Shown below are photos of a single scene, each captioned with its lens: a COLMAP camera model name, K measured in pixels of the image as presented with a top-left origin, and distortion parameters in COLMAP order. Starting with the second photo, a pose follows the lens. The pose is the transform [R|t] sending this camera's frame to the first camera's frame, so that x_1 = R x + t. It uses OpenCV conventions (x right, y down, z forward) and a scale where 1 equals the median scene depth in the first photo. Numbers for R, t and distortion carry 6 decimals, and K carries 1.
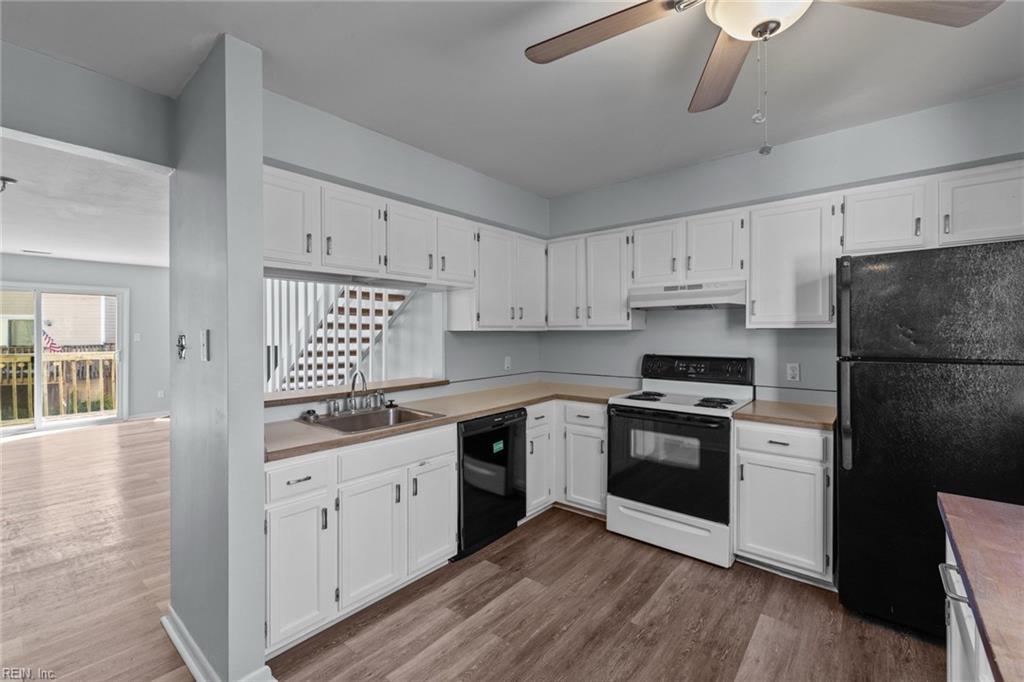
lens RADIAL K [[443.1, 0, 507.8], [0, 443.1, 335.2], [0, 0, 1]] dist [0.002149, -0.000307]
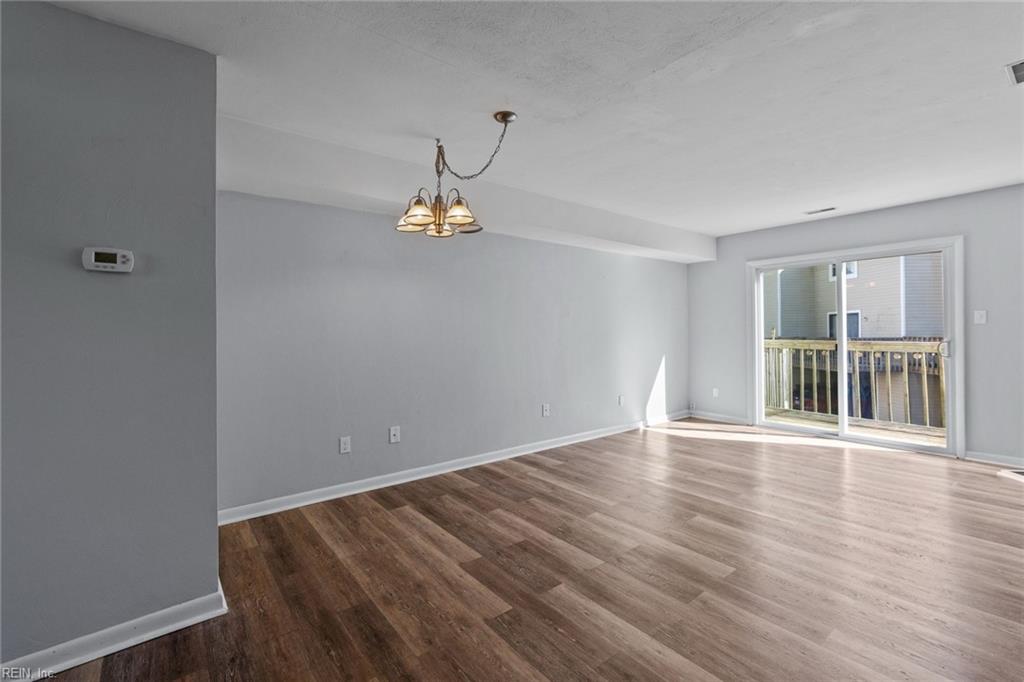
lens RADIAL K [[443.2, 0, 511.3], [0, 443.2, 328.4], [0, 0, 1]] dist [-0.000490, -0.000121]
pose [[-0.203127, -0.005045, -0.979139, -0.087104], [0.006496, 0.999958, -0.006500, 0.010770], [0.979131, -0.007681, -0.203086, 0.299682]]
